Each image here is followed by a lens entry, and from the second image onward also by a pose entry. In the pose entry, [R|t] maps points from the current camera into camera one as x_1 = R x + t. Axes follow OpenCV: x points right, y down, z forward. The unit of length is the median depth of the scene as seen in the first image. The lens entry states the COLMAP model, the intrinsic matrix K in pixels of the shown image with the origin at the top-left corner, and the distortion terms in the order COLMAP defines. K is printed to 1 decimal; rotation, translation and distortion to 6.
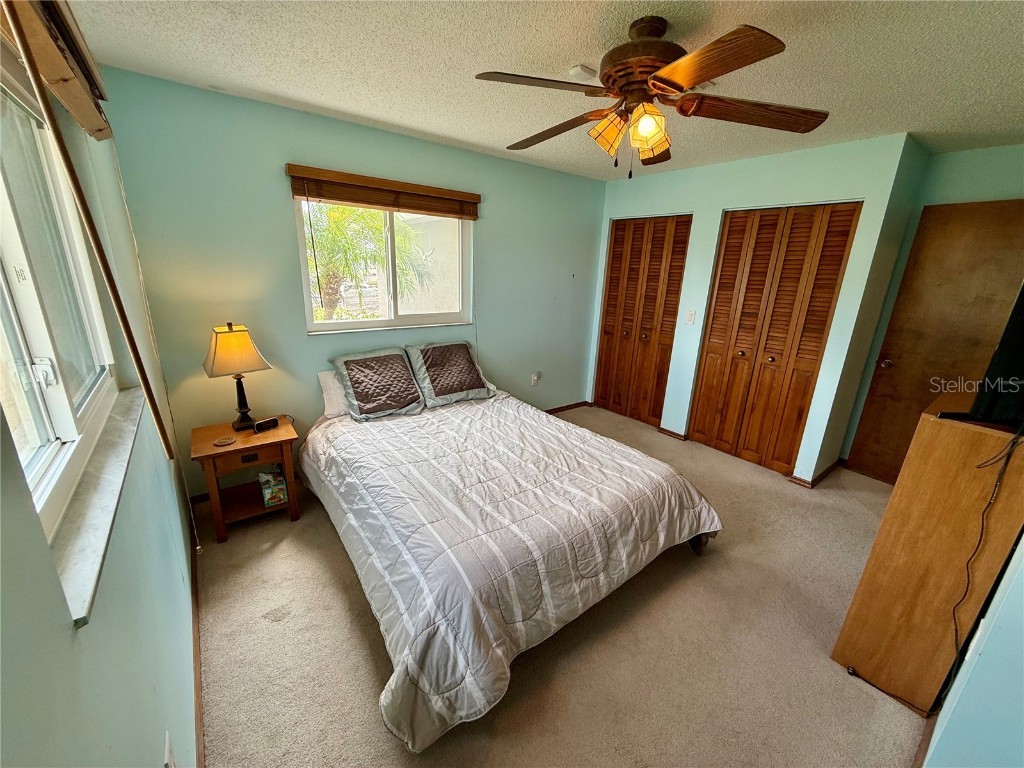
lens RADIAL K [[406.9, 0, 509.7], [0, 406.9, 382.8], [0, 0, 1]] dist [0.003055, -0.000105]
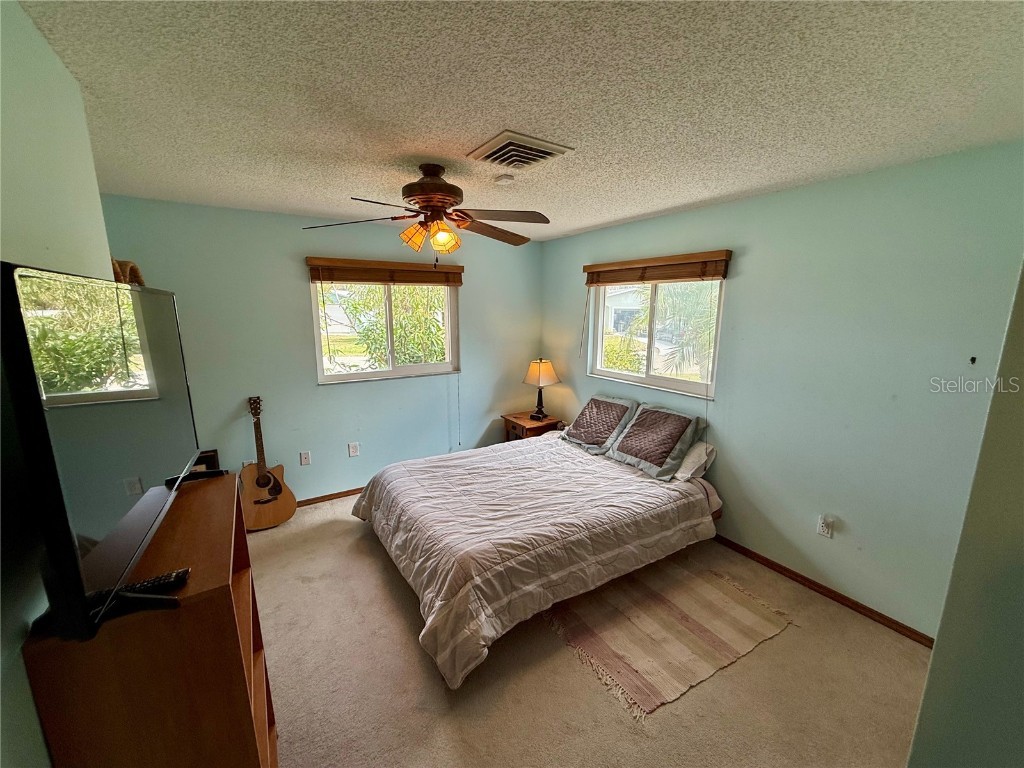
lens RADIAL K [[406.9, 0, 509.7], [0, 406.9, 382.8], [0, 0, 1]] dist [0.003055, -0.000105]
pose [[-0.074238, 0.143340, -0.986885, 0.840936], [-0.292399, 0.942992, 0.158960, -0.213696], [0.953410, 0.300365, -0.028093, 0.699681]]
